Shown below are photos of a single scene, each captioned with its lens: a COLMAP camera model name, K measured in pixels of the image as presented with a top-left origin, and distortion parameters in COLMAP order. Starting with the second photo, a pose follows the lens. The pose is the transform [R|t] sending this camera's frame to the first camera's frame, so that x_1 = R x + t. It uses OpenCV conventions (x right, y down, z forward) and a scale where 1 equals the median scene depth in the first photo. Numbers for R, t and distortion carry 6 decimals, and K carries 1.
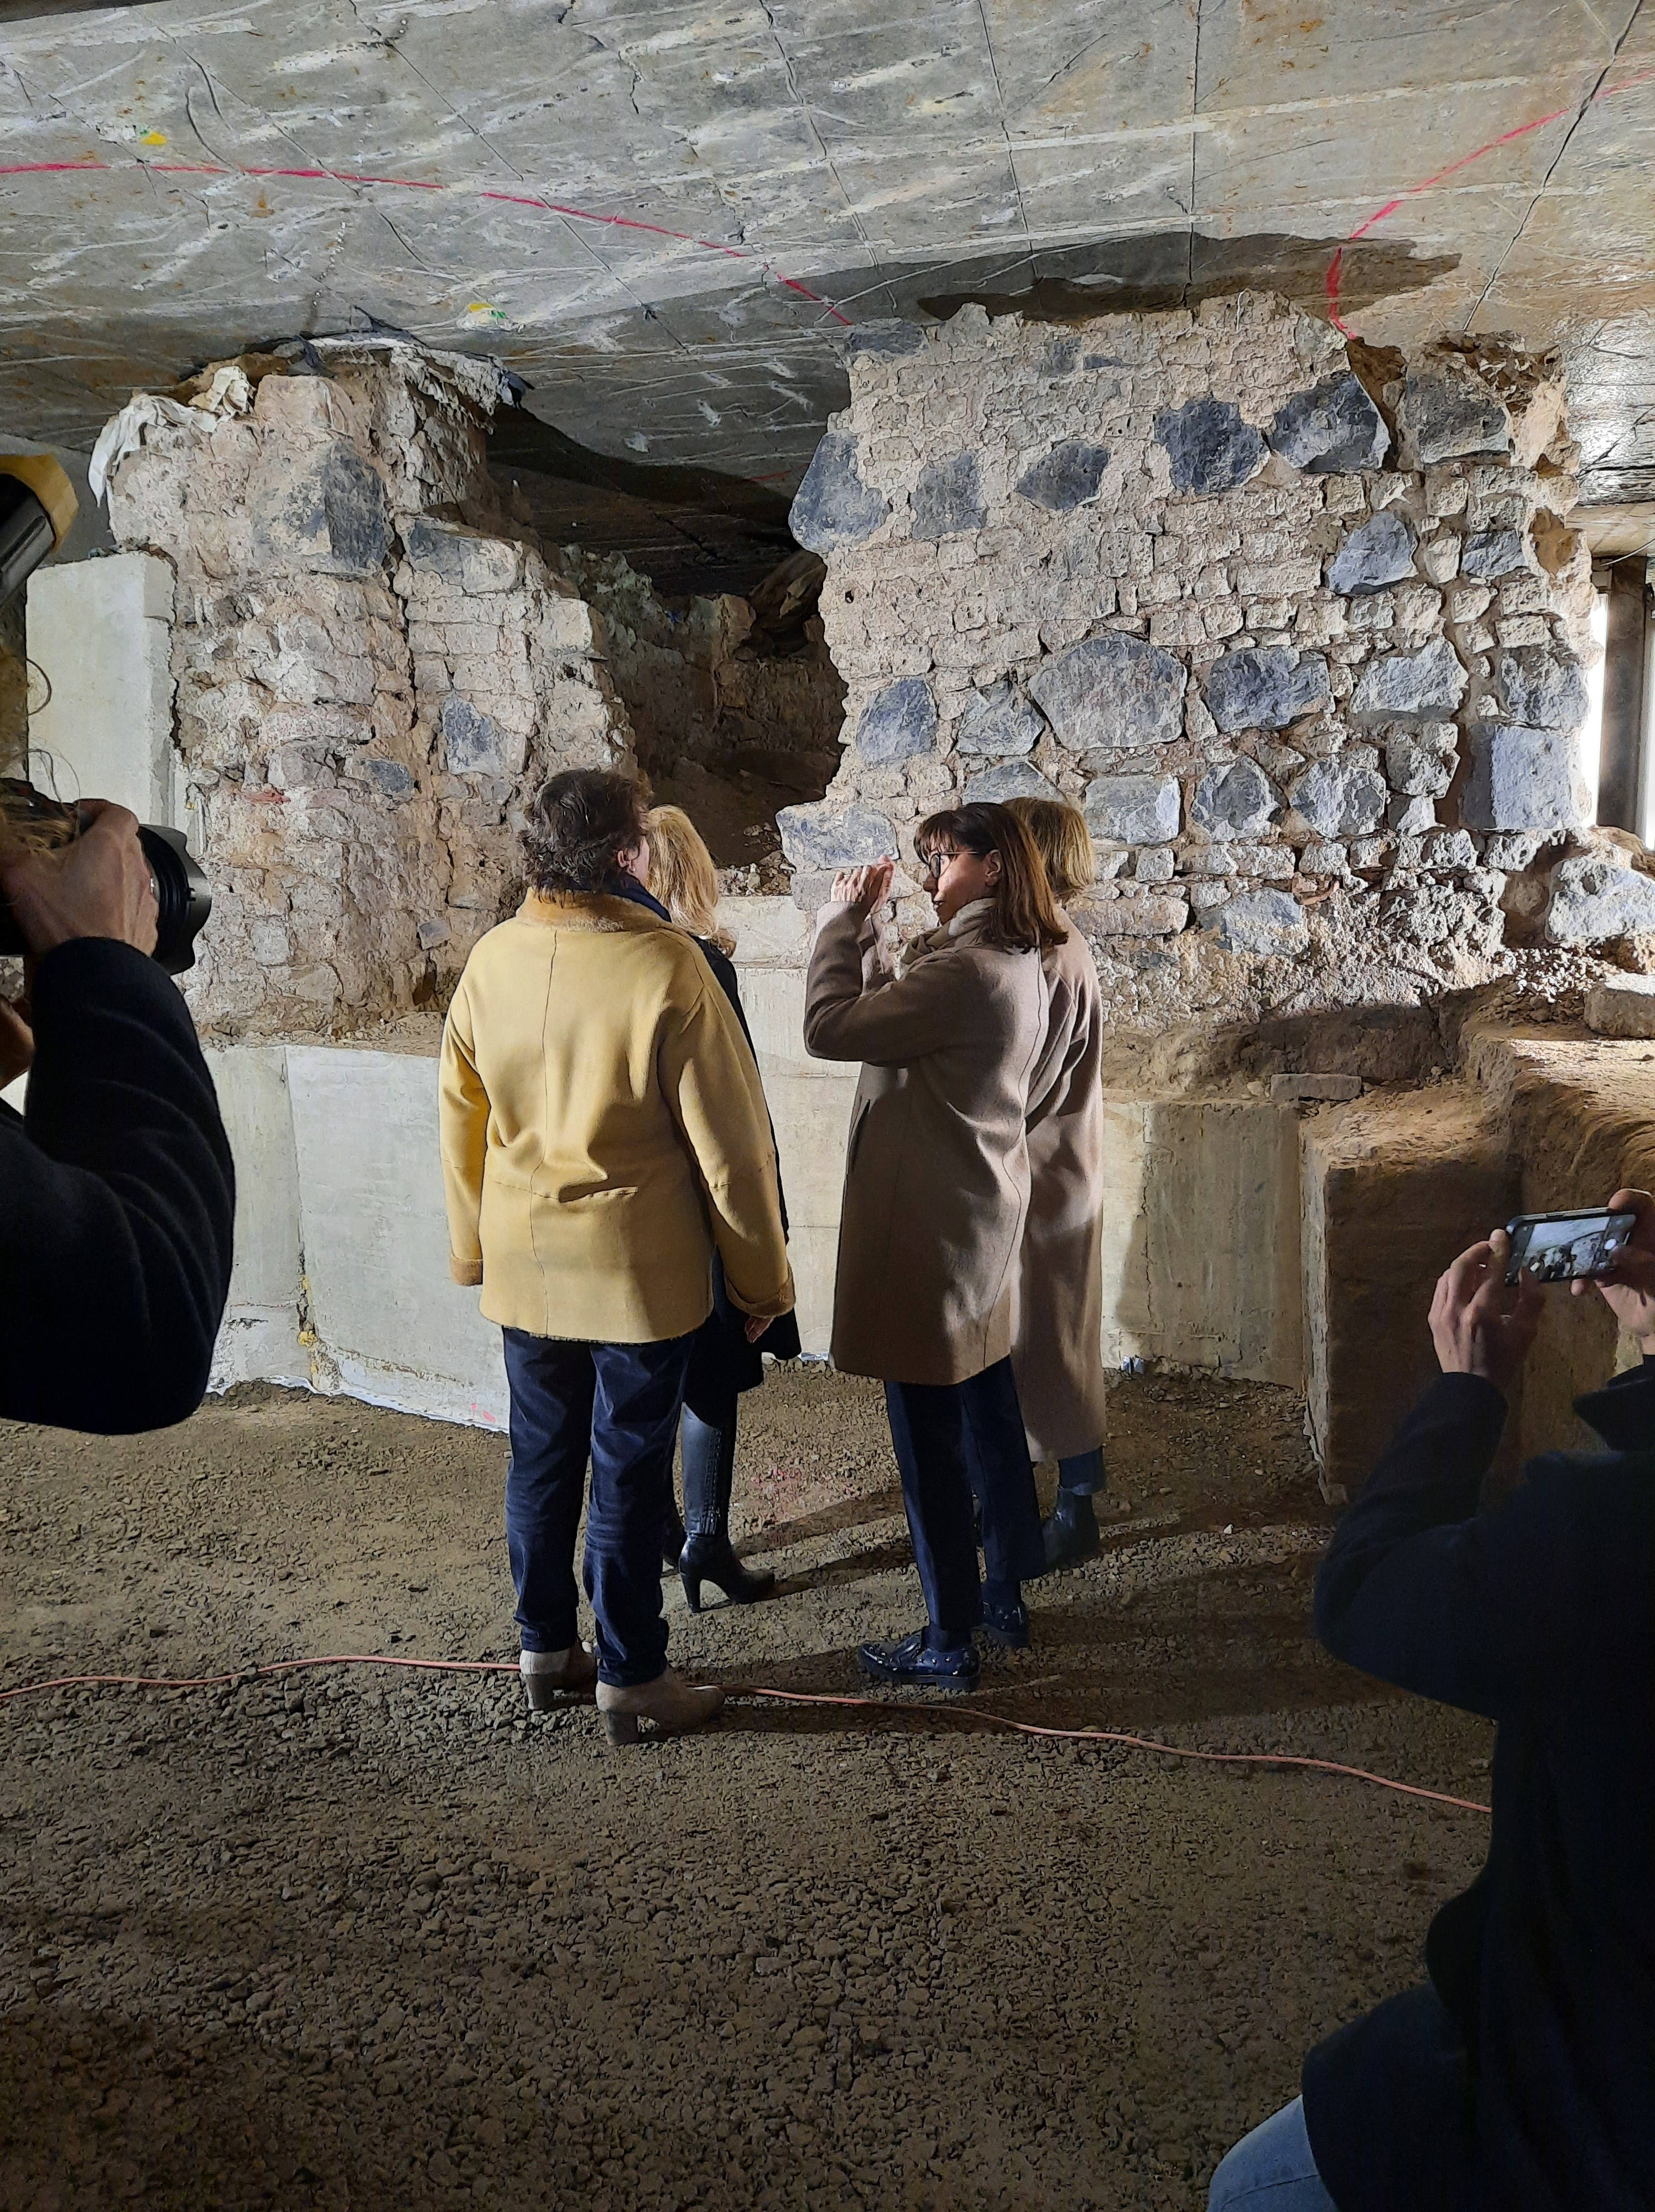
lens RADIAL K [[1623.6, 0, 823.4], [0, 1623.6, 1121.4], [0, 0, 1]] dist [0.059075, -0.055974]
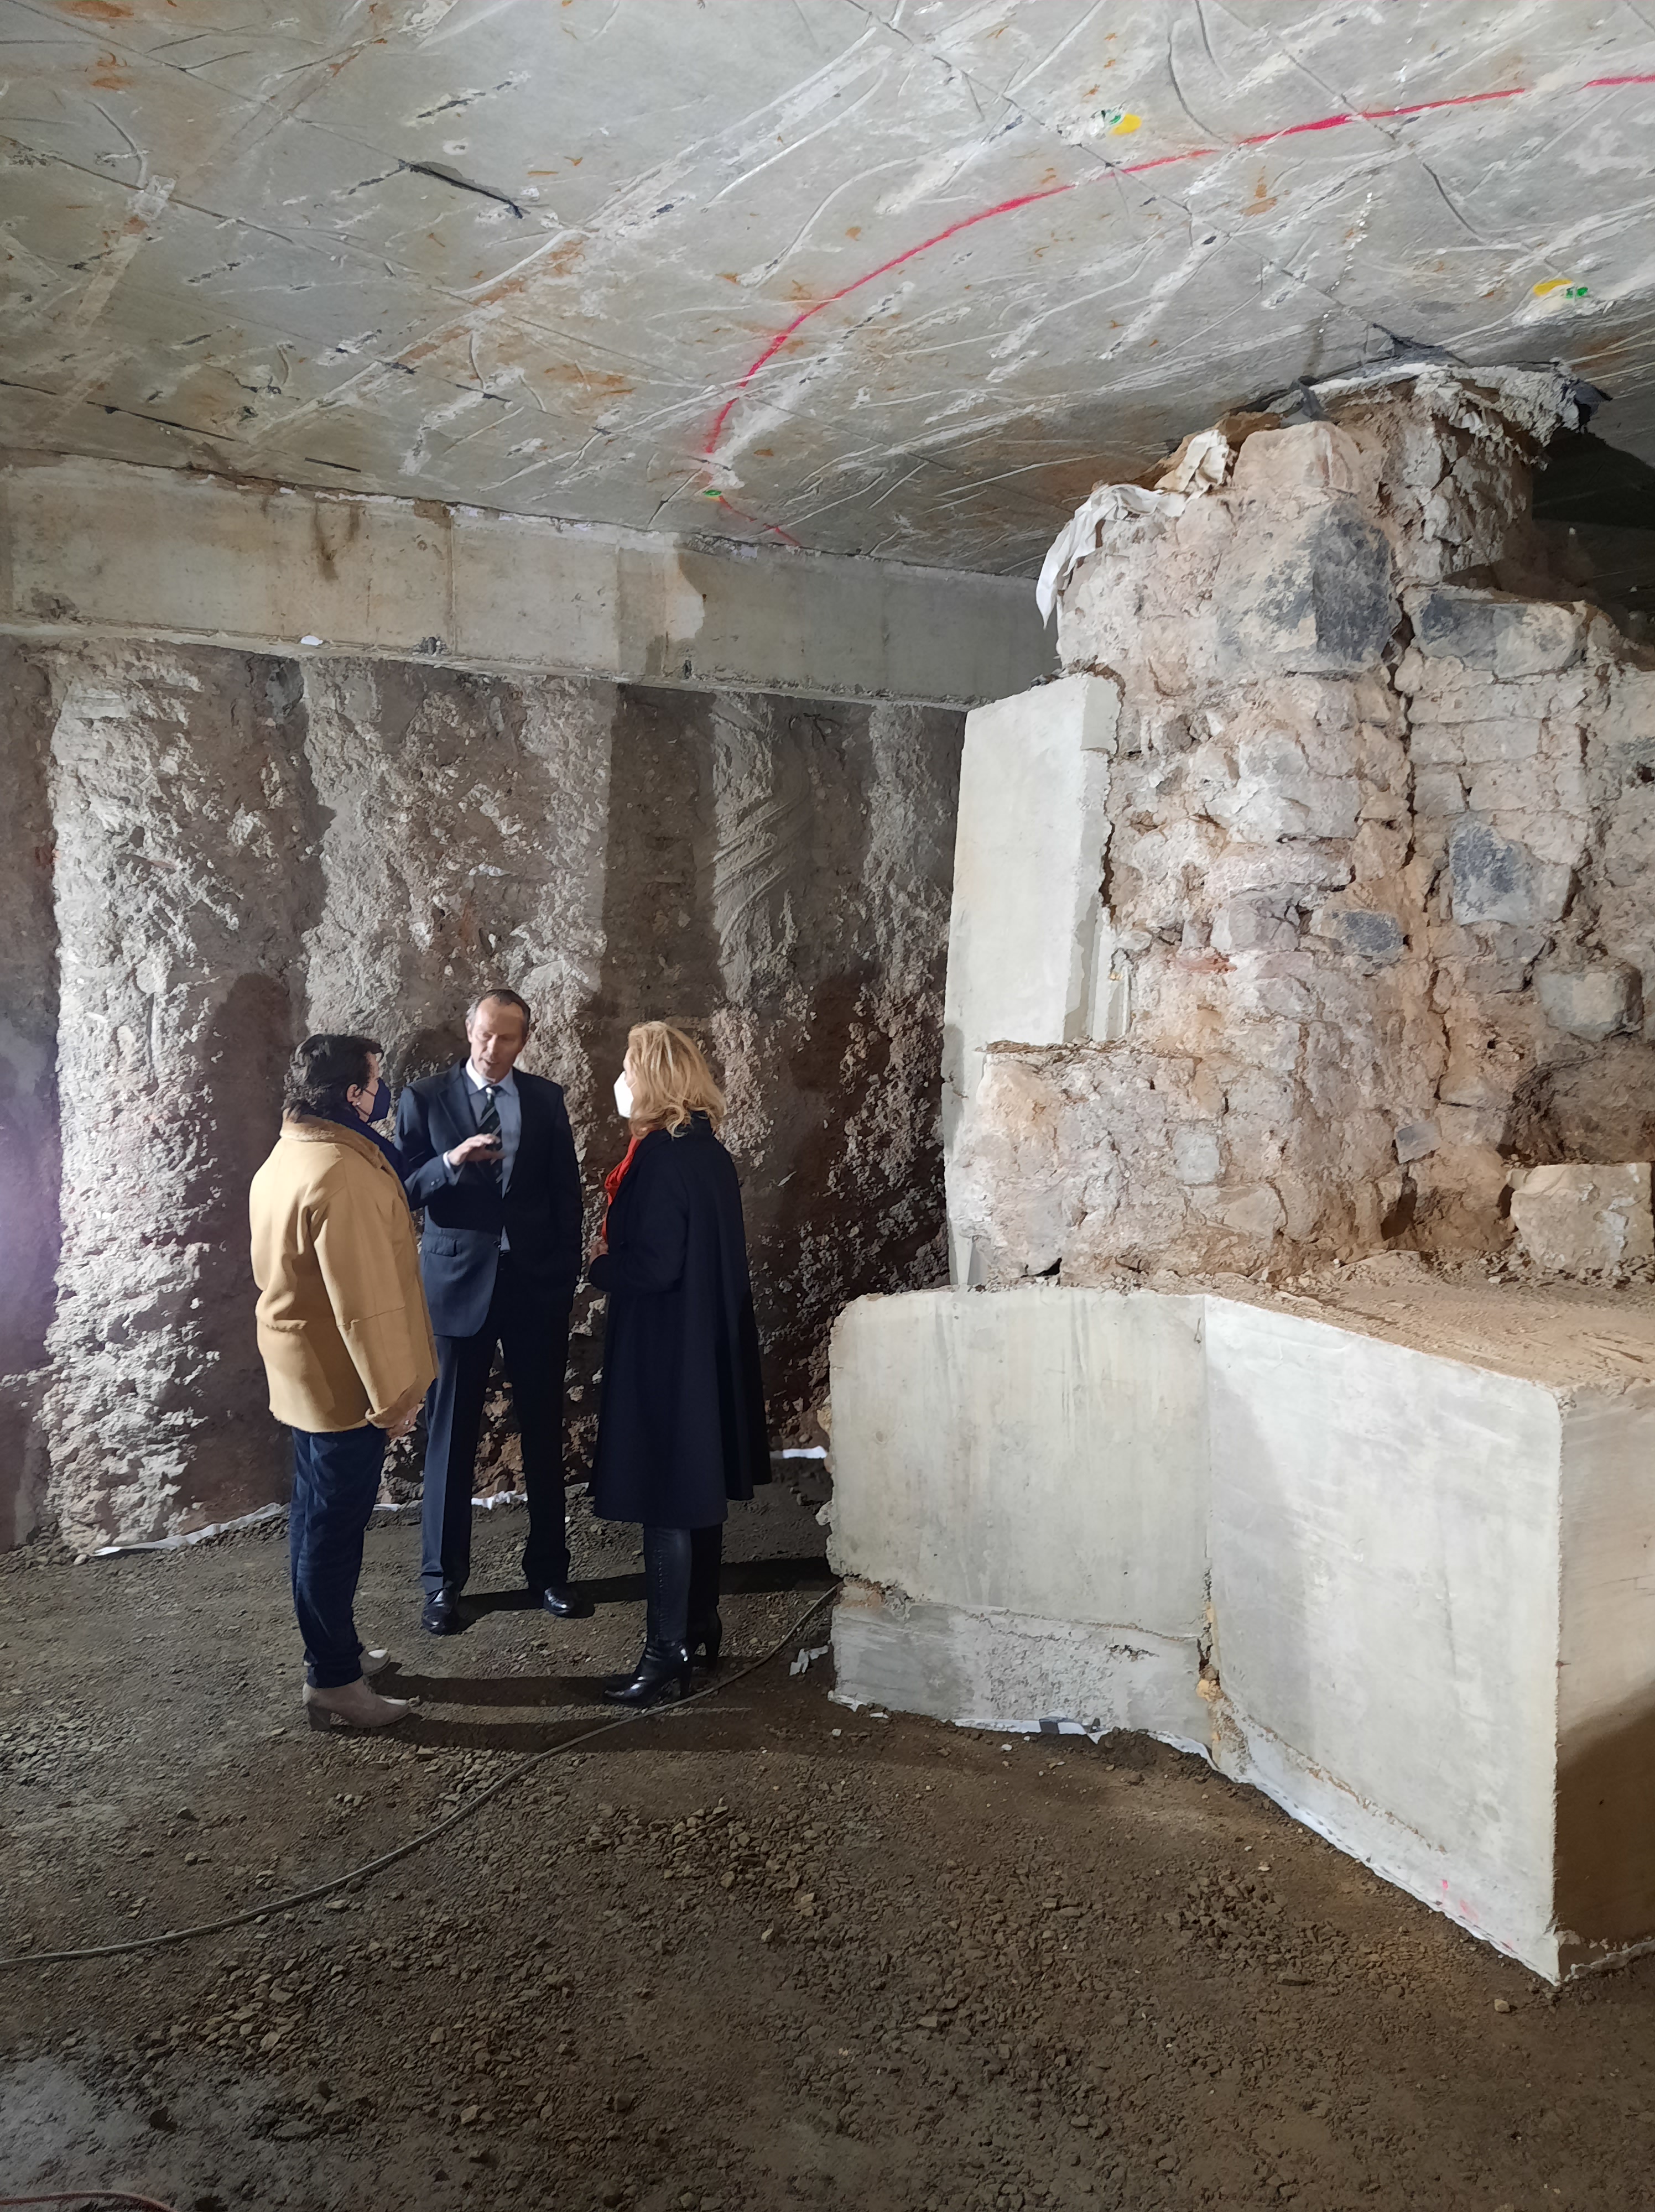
lens RADIAL K [[1623.6, 0, 817.4], [0, 1623.6, 1127.8], [0, 0, 1]] dist [0.059075, -0.055974]
pose [[0.843287, 0.044647, -0.535605, -0.083350], [-0.082025, 0.995561, -0.046158, -0.074632], [0.531167, 0.082857, 0.843206, 0.272745]]
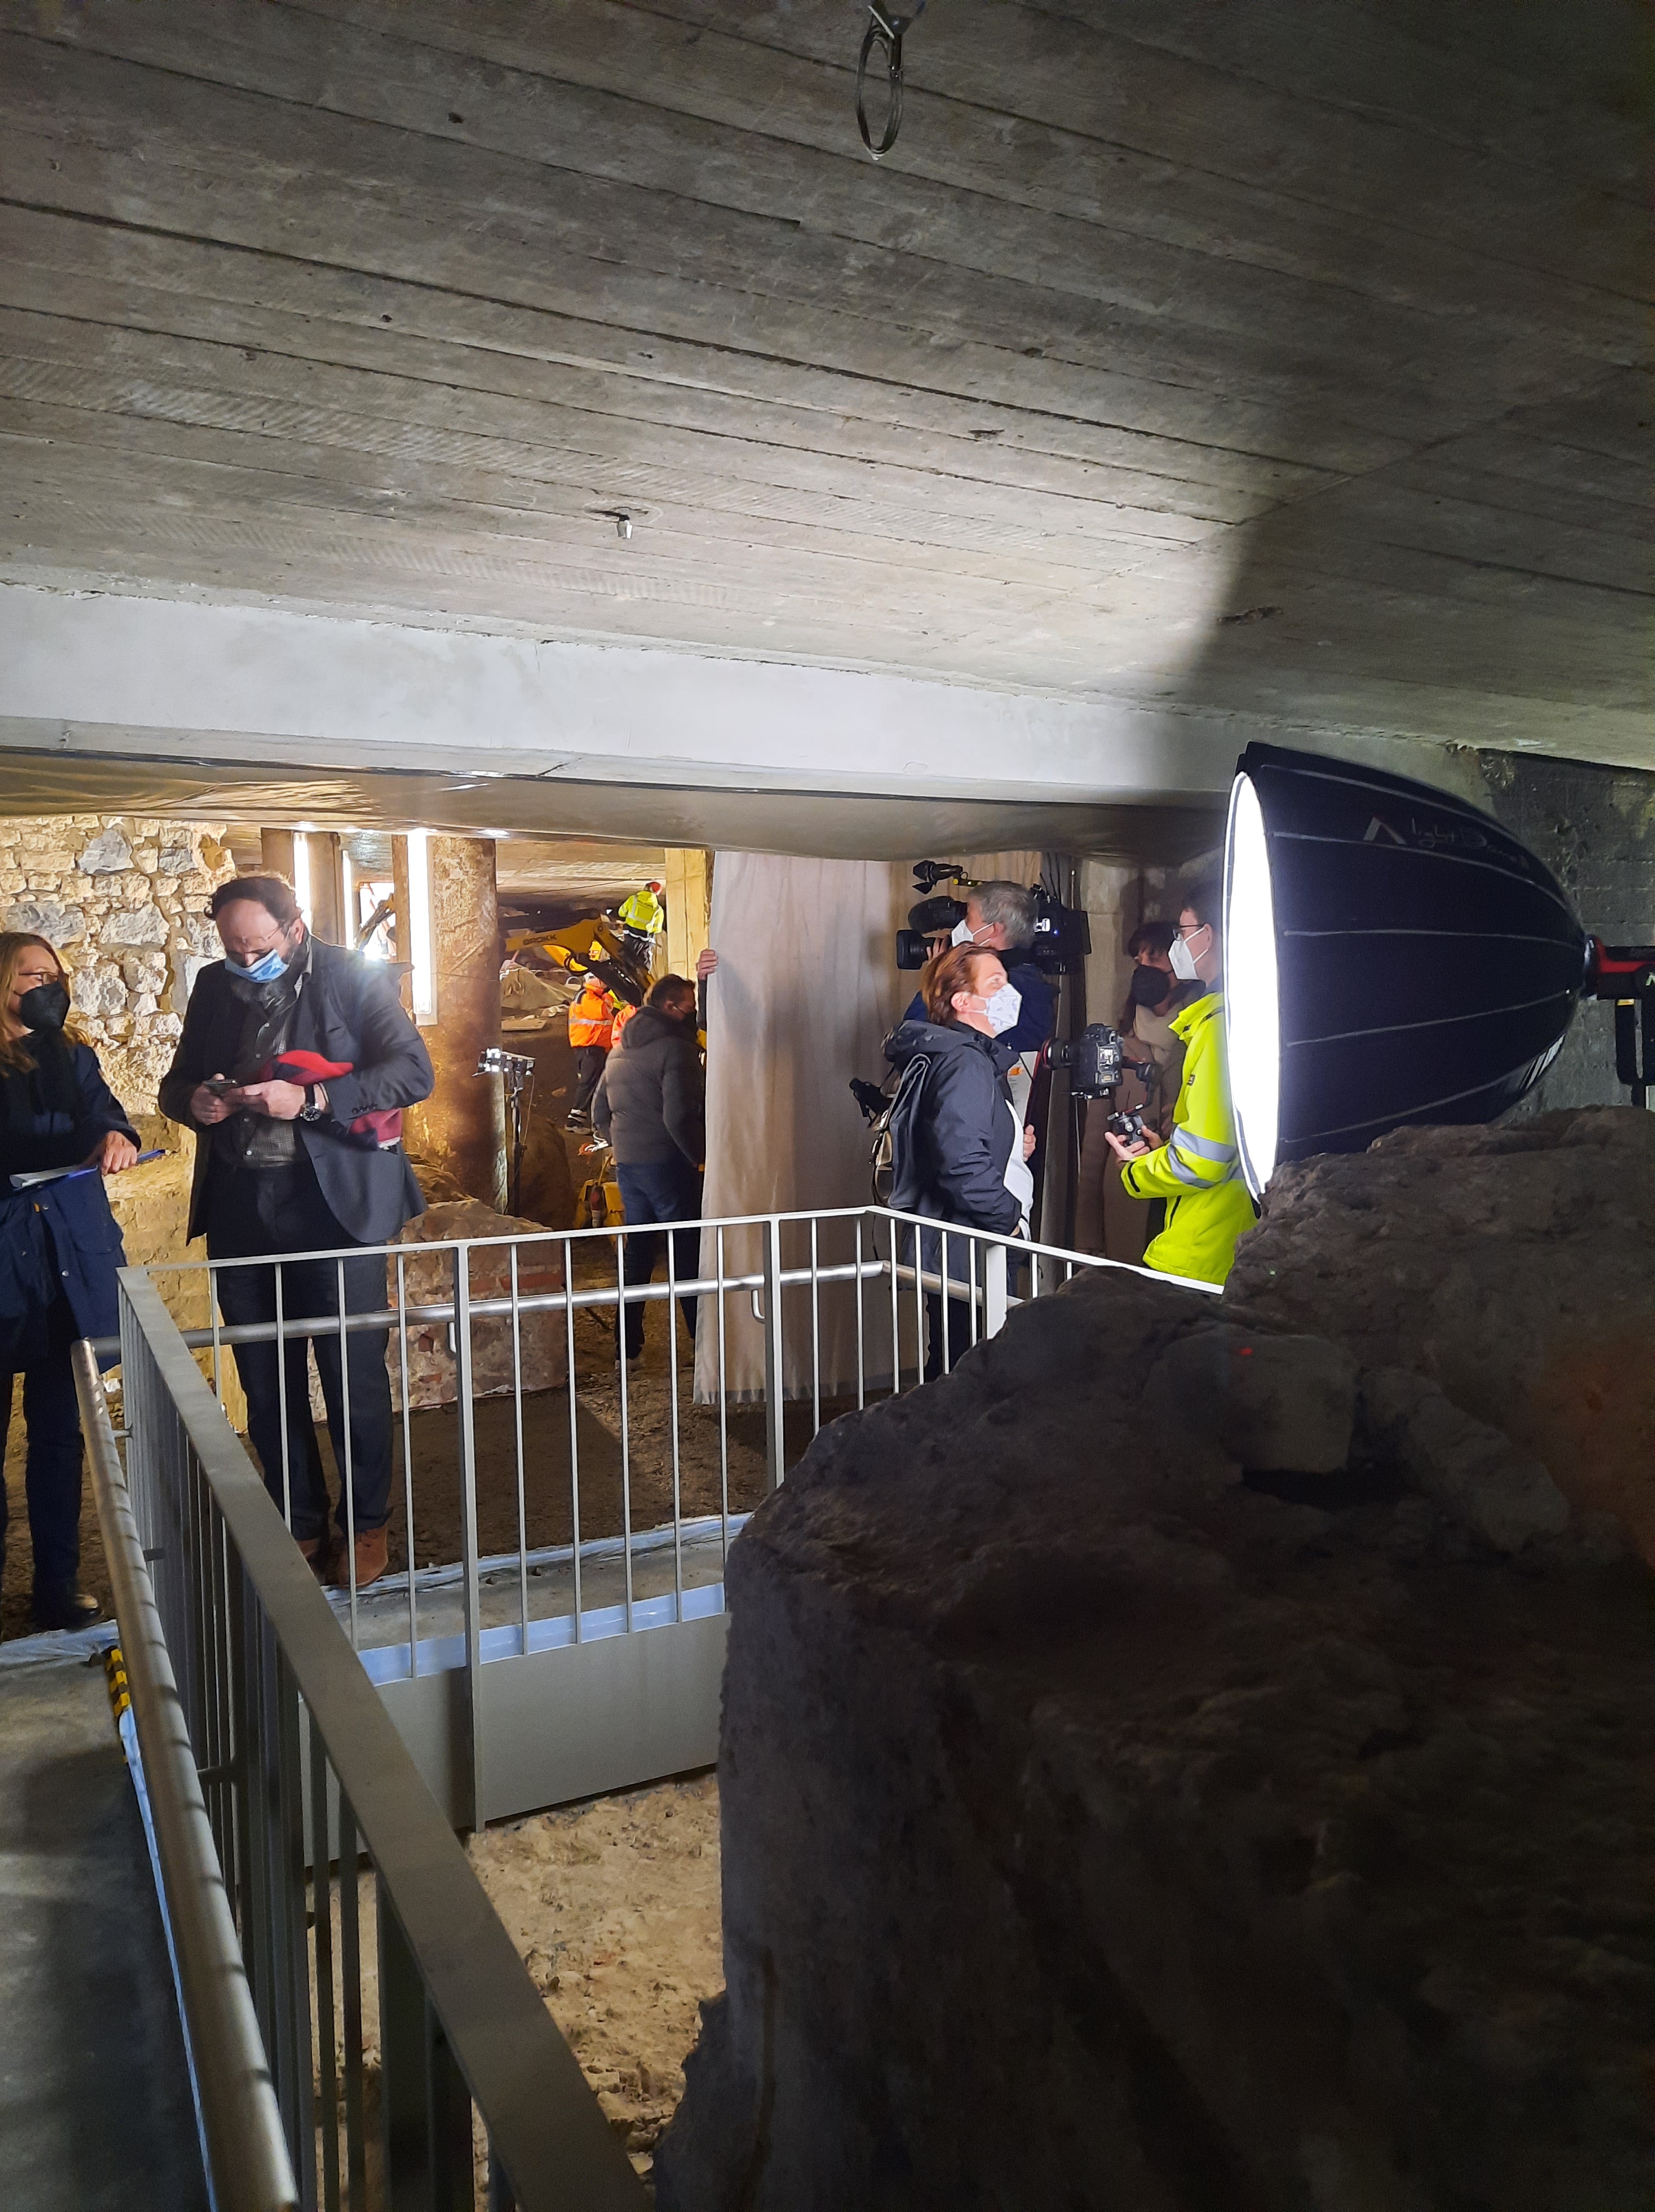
lens RADIAL K [[1623.6, 0, 828.2], [0, 1623.6, 1119.9], [0, 0, 1]] dist [0.059075, -0.055974]
pose [[0.776629, -0.038571, 0.628776, -0.160683], [0.085233, 0.995380, -0.044215, 0.068472], [-0.624165, 0.087931, 0.776329, -0.745258]]
